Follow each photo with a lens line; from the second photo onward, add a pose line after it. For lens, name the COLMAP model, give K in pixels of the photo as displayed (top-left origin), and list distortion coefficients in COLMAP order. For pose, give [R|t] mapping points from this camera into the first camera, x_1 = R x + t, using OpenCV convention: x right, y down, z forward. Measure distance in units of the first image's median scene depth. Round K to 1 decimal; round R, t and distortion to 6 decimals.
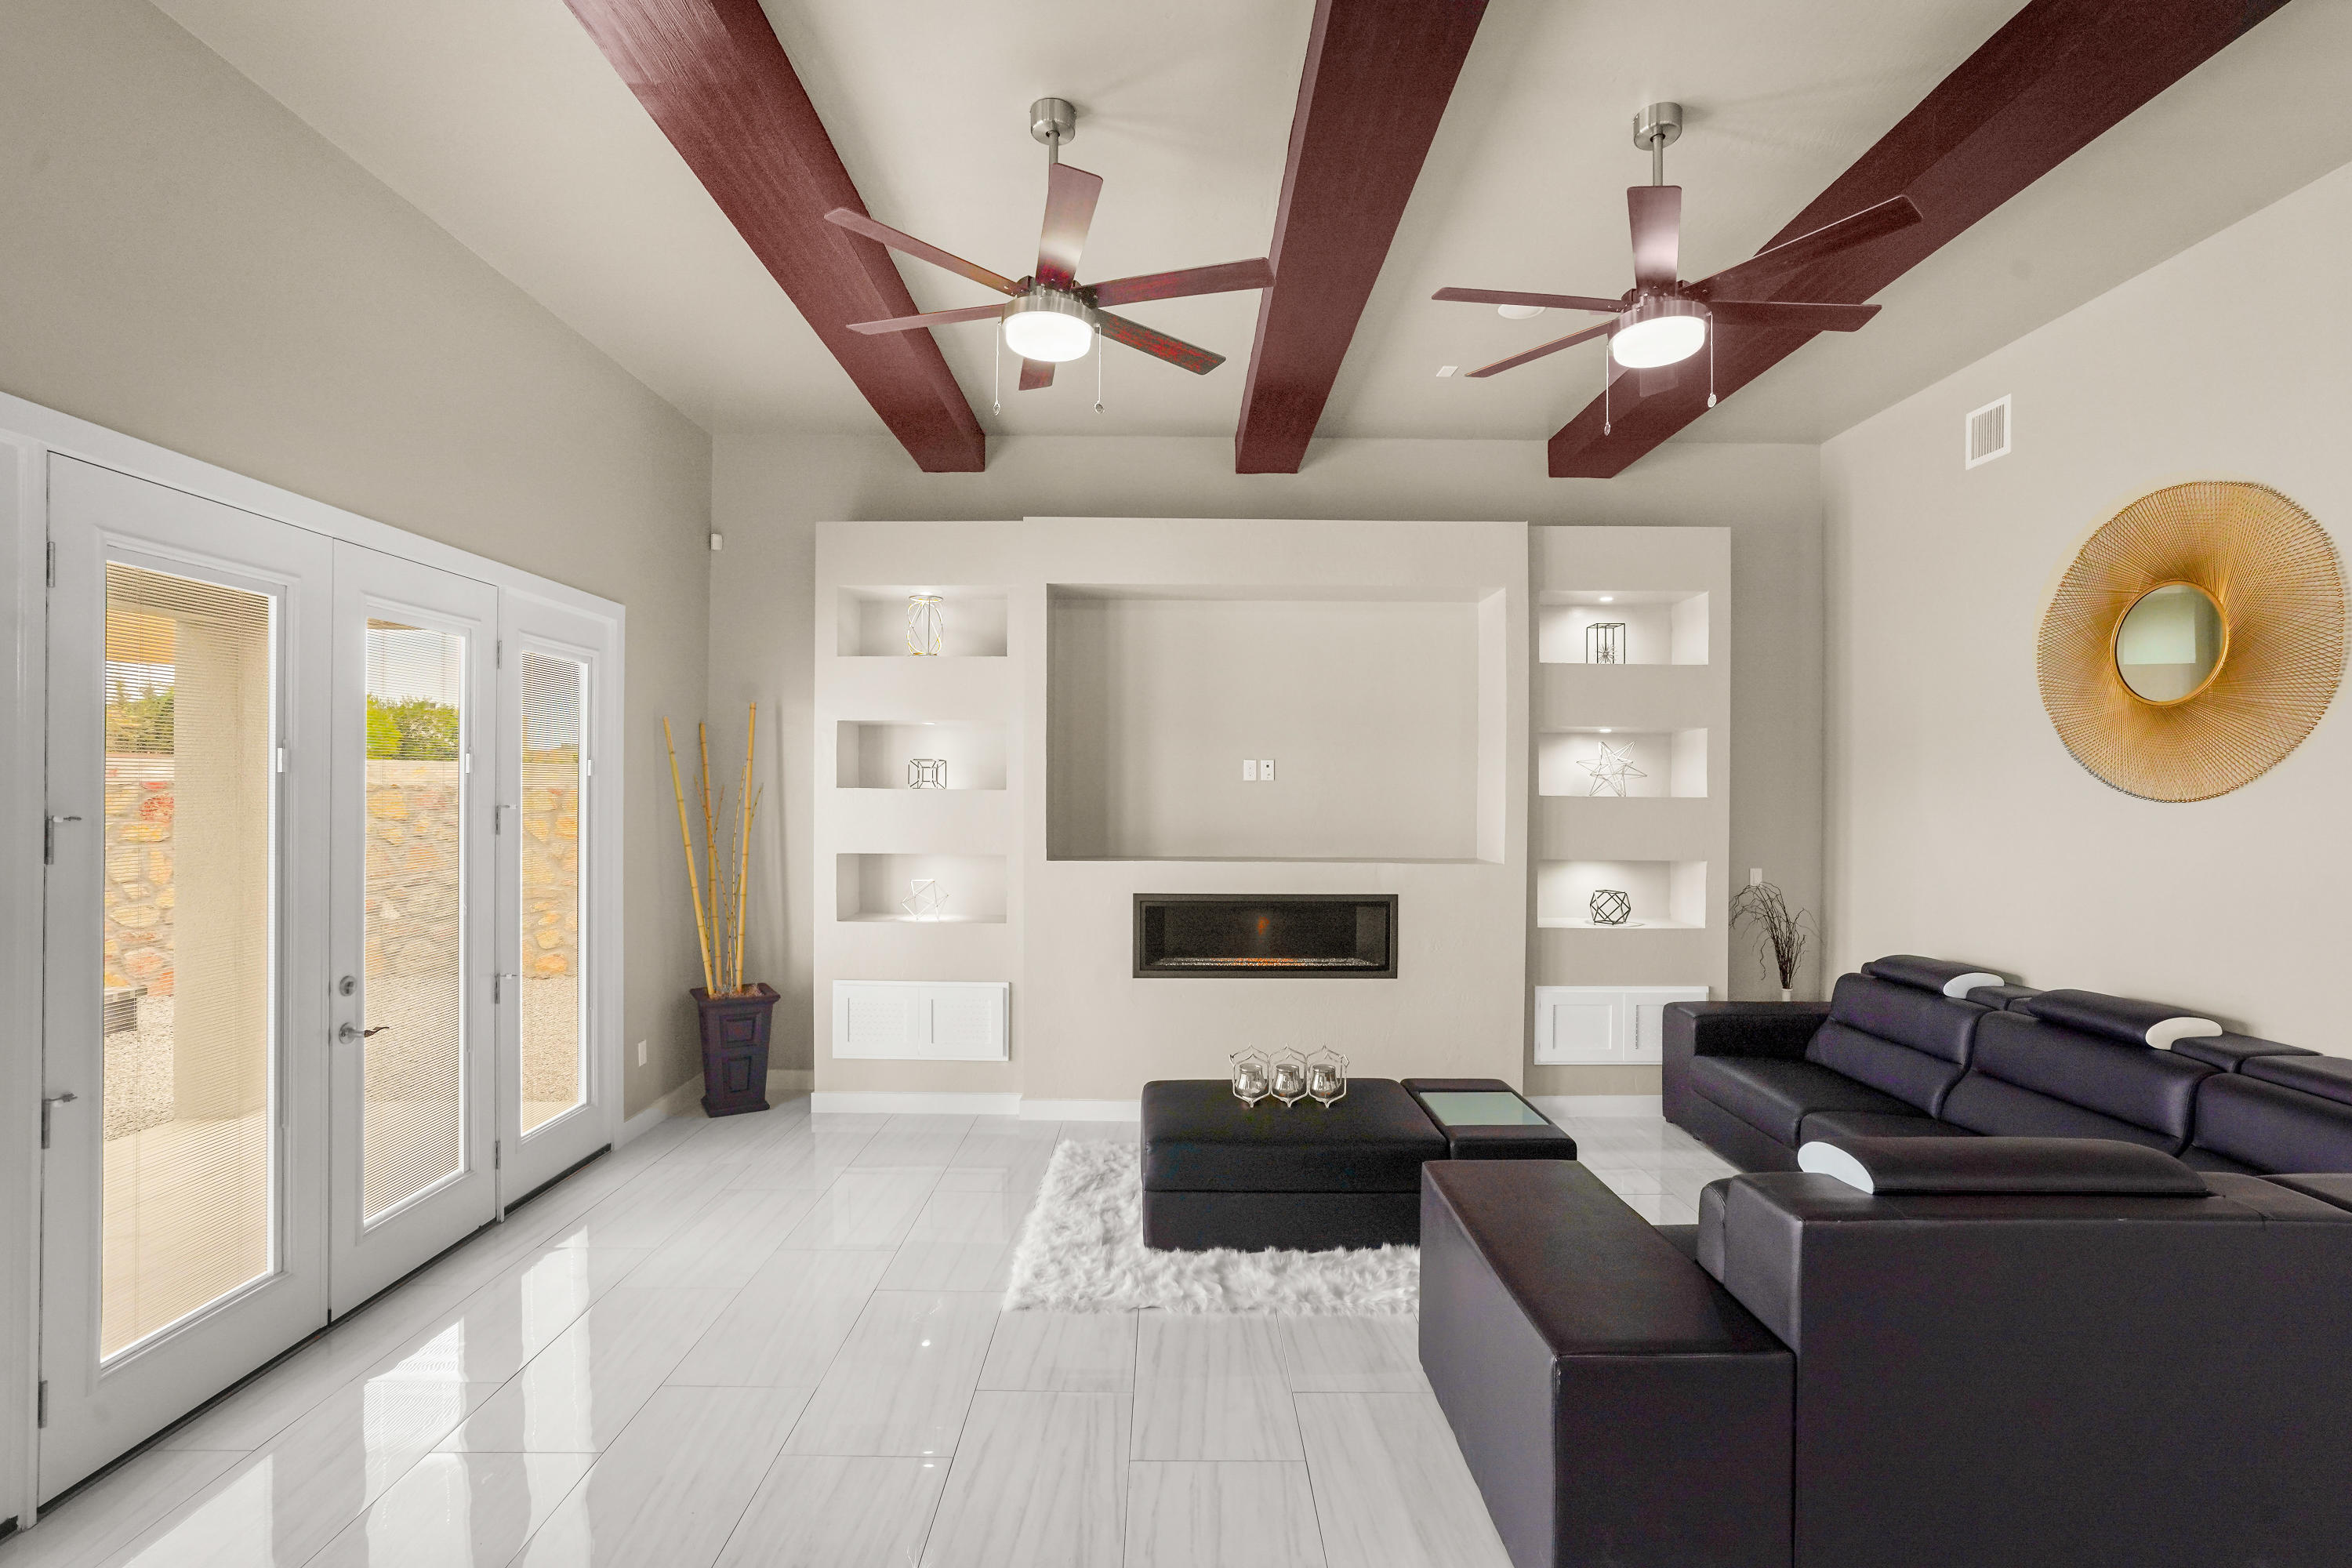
lens RADIAL K [[1082.2, 0, 1173.7], [0, 1082.2, 784.9], [0, 0, 1]] dist [-0.028606, 0.010046]
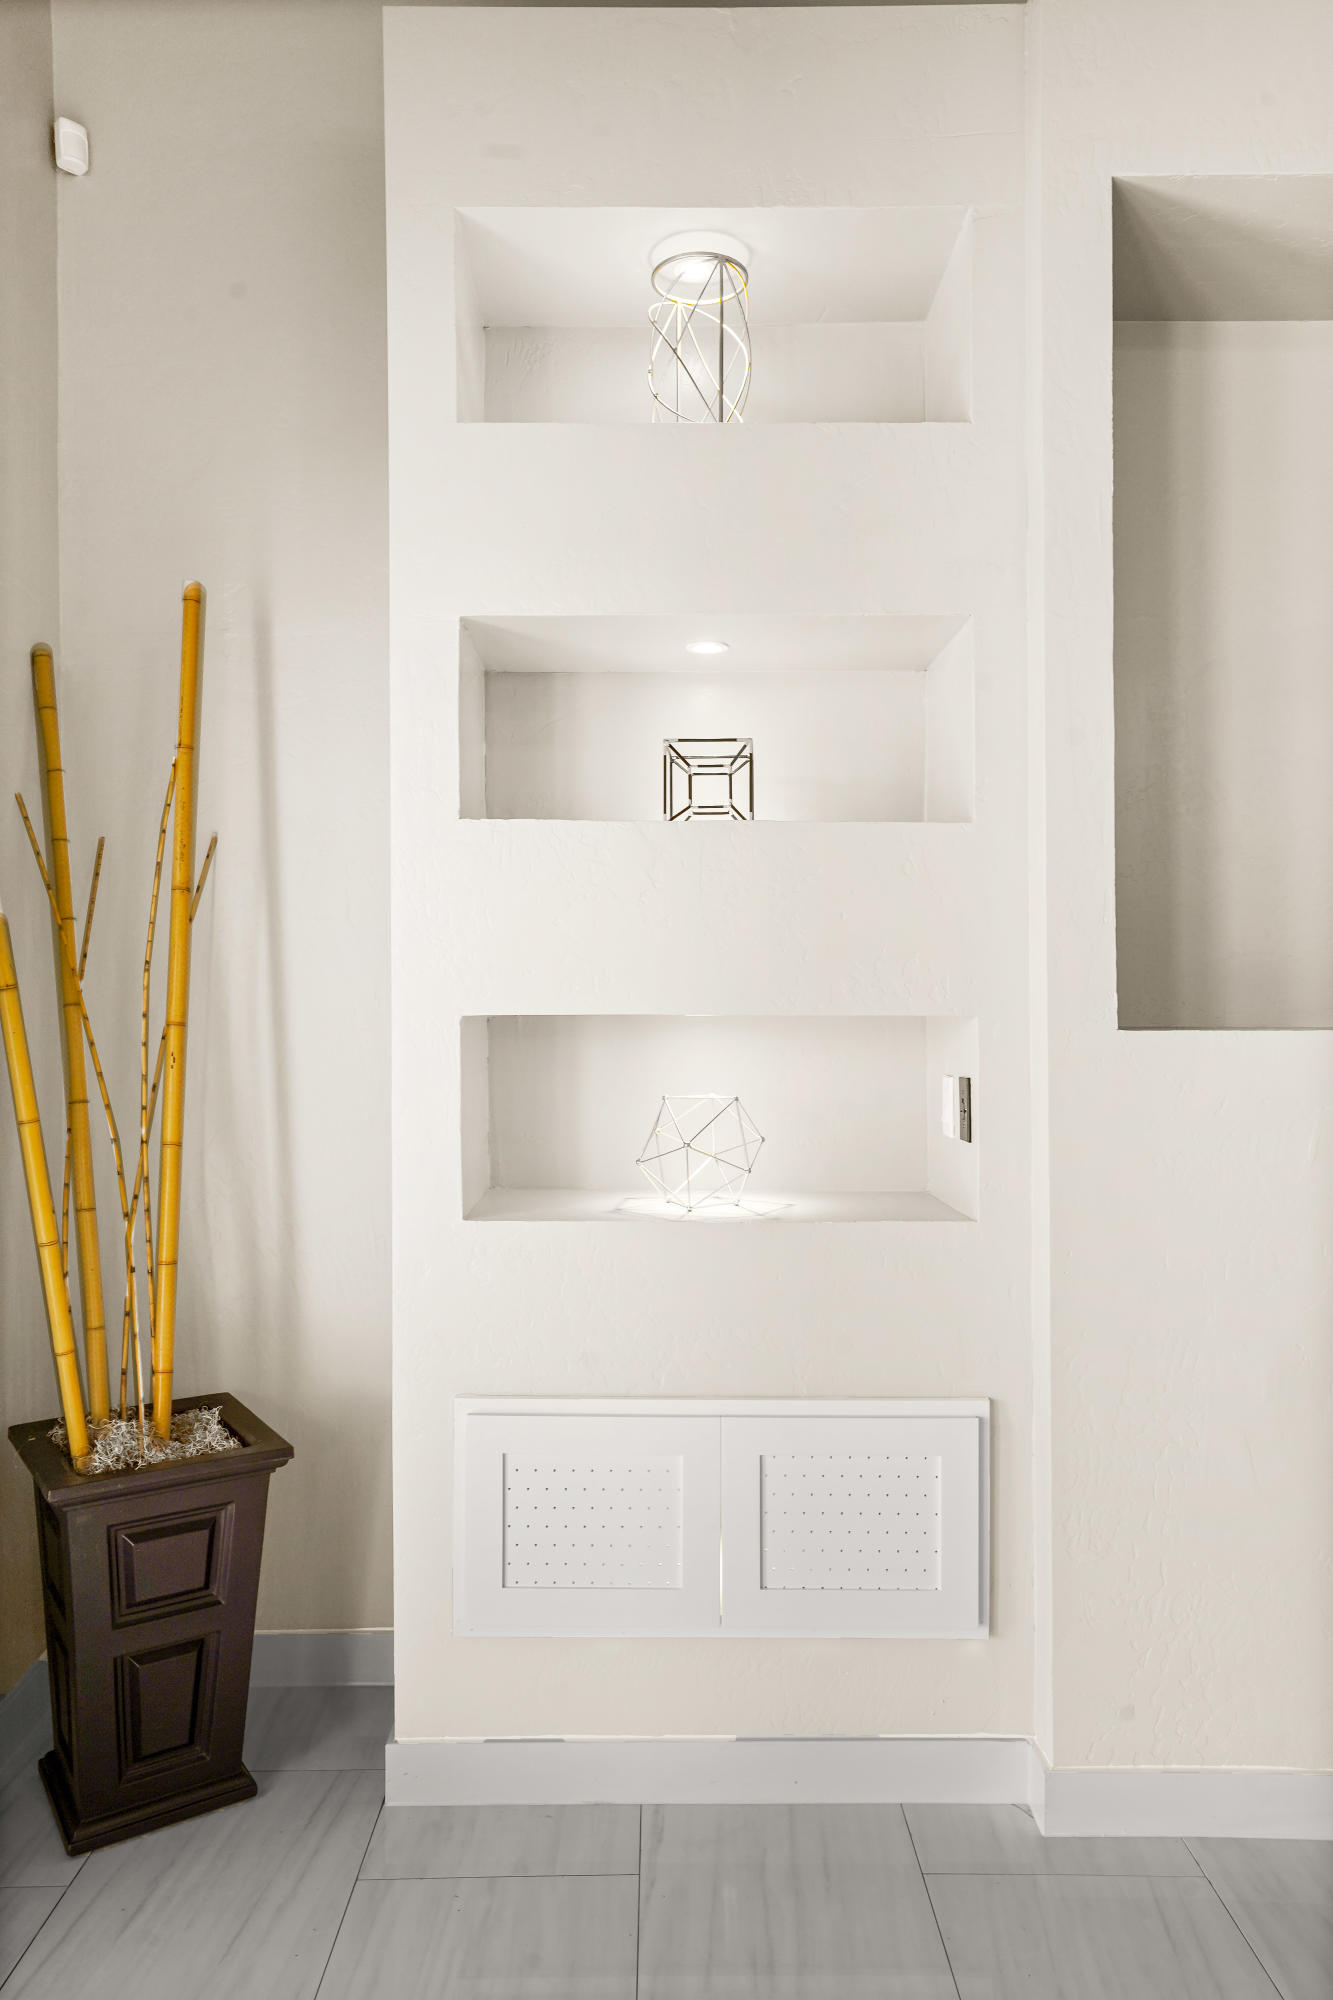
lens RADIAL K [[1463.4, 0, 677.0], [0, 1463.4, 1004.4], [0, 0, 1]] dist [0.003103, 0.021411]
pose [[0.999869, -0.005097, 0.015377, -0.253697], [0.005006, 0.999970, 0.005983, 0.058470], [-0.015407, -0.005905, 0.999864, 0.552242]]
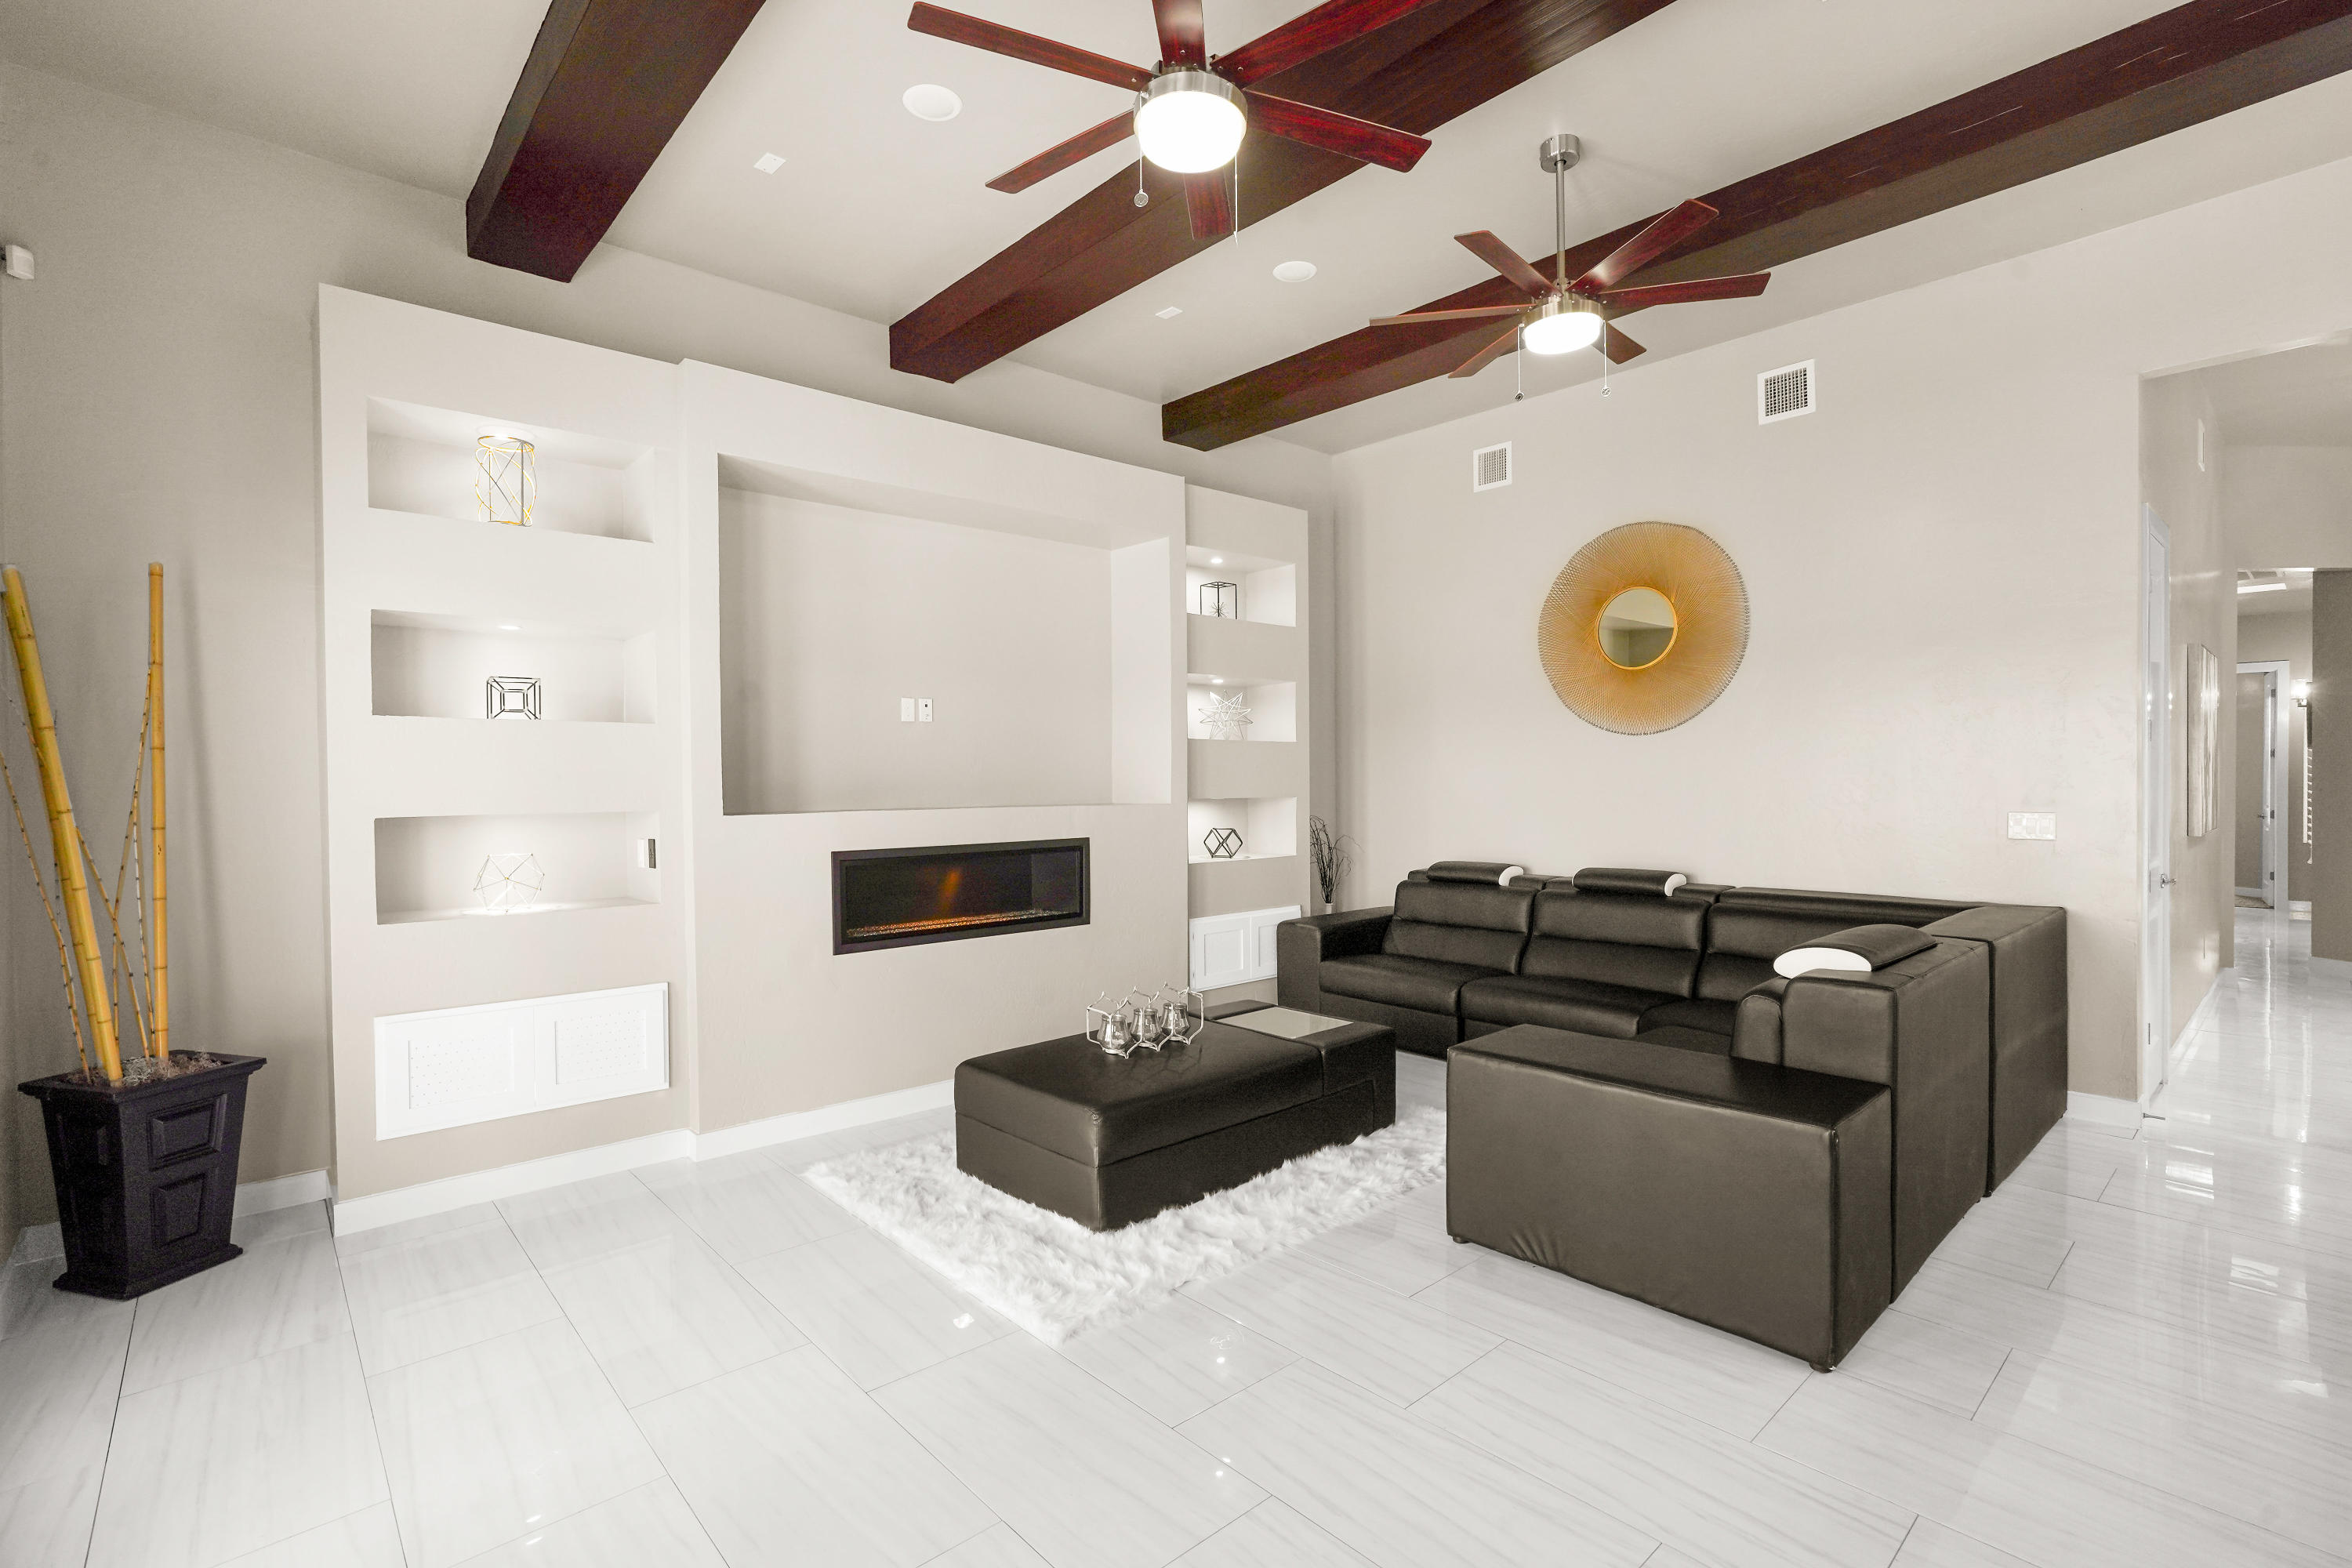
lens RADIAL K [[1082.2, 0, 1182.3], [0, 1082.2, 782.5], [0, 0, 1]] dist [-0.028606, 0.010046]
pose [[0.742528, -0.015558, 0.669634, -0.380511], [0.010626, 0.999878, 0.011448, 0.041076], [-0.669730, -0.001384, 0.742603, 0.218119]]
